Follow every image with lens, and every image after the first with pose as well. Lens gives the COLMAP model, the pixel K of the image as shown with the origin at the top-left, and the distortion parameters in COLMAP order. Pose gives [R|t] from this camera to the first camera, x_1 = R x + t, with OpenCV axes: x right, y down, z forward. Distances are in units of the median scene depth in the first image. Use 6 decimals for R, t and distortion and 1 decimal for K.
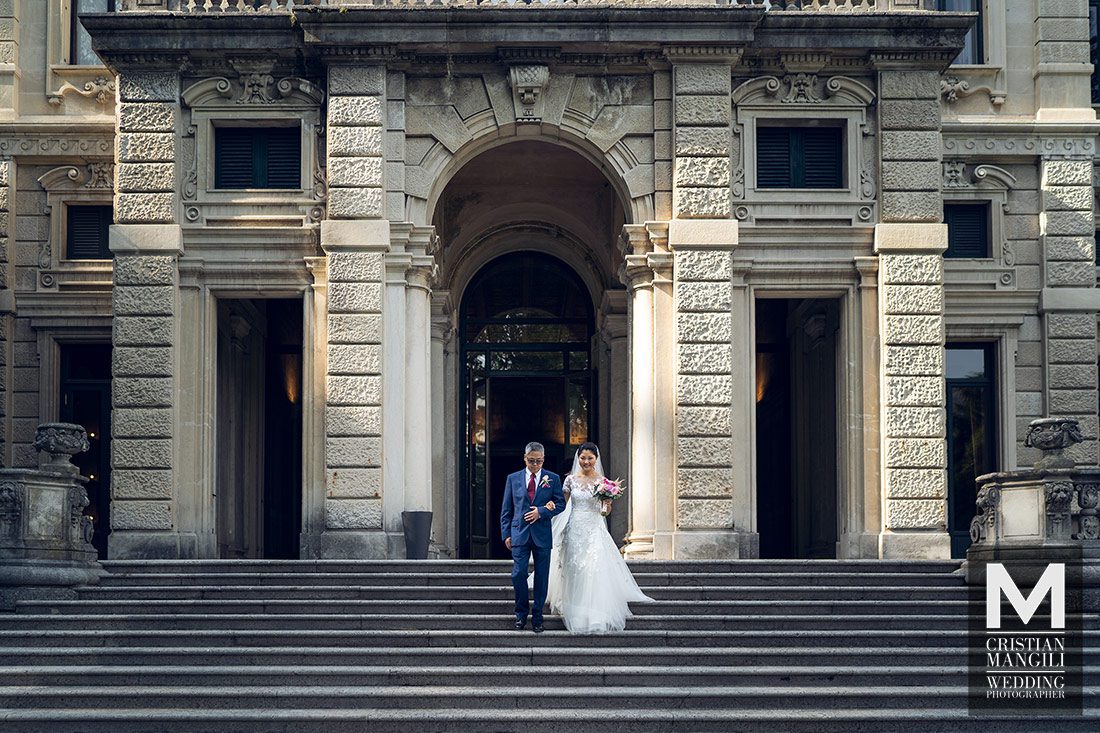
lens RADIAL K [[3065.9, 0, 549.9], [0, 3065.9, 369.1], [0, 0, 1]] dist [0.170382, 0.000000]
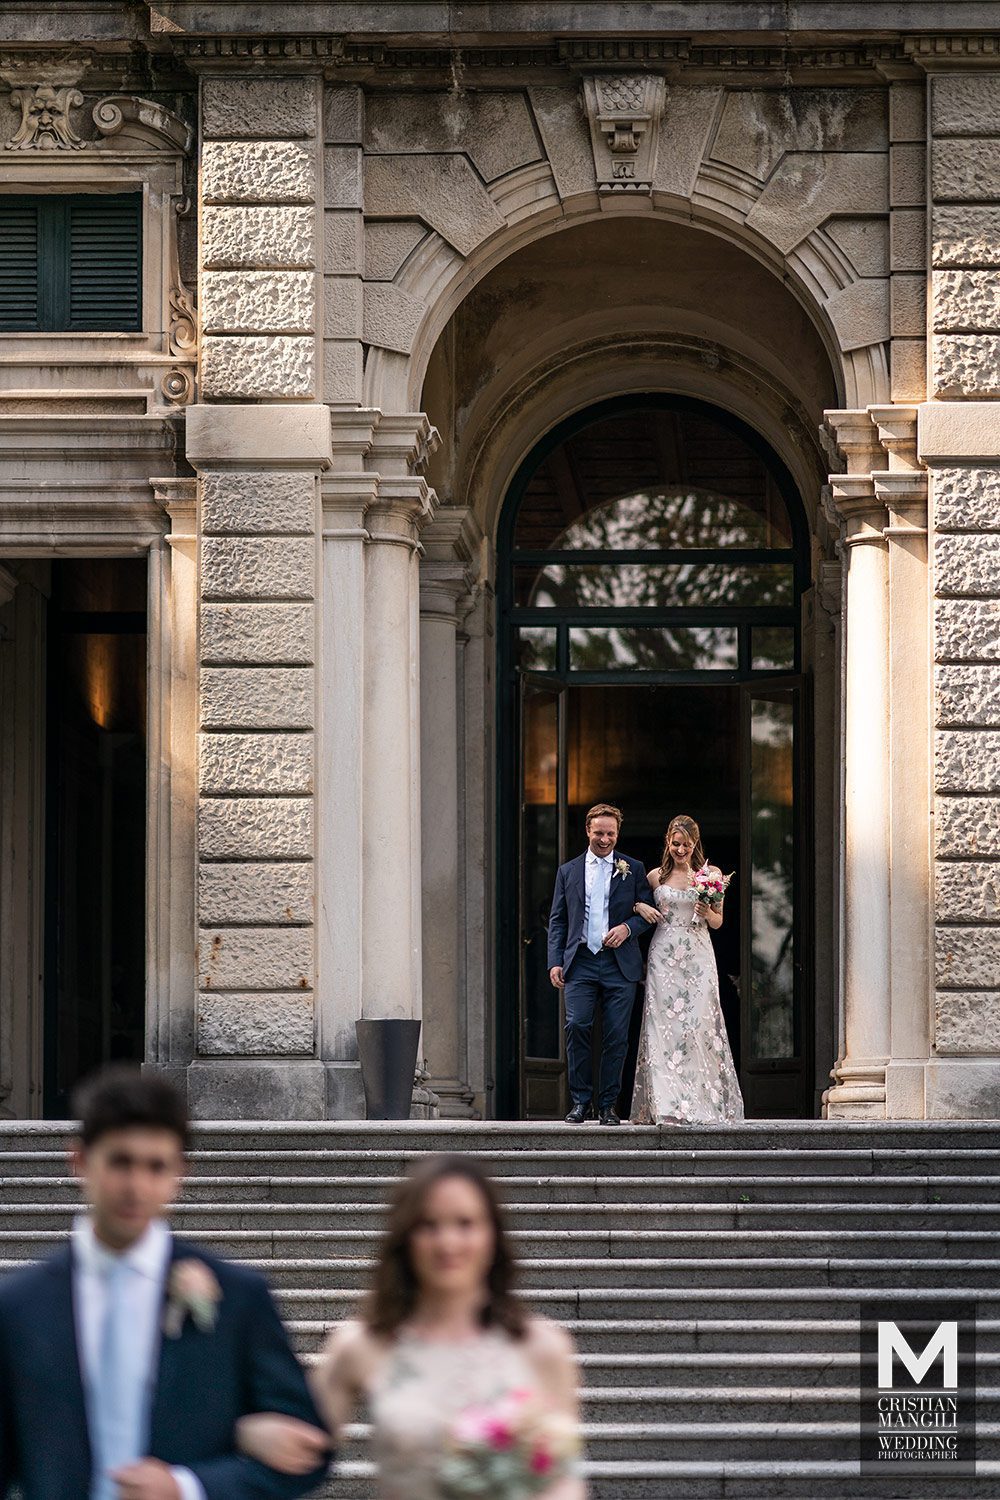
lens RADIAL K [[4180.8, 0, 514.5], [0, 4180.8, 765.8], [0, 0, 1]] dist [0.170382, 0.000000]
pose [[0.999986, -0.002926, -0.004506, -0.020998], [0.002797, 0.999598, -0.028199, 0.025951], [0.004587, 0.028186, 0.999592, 0.354183]]
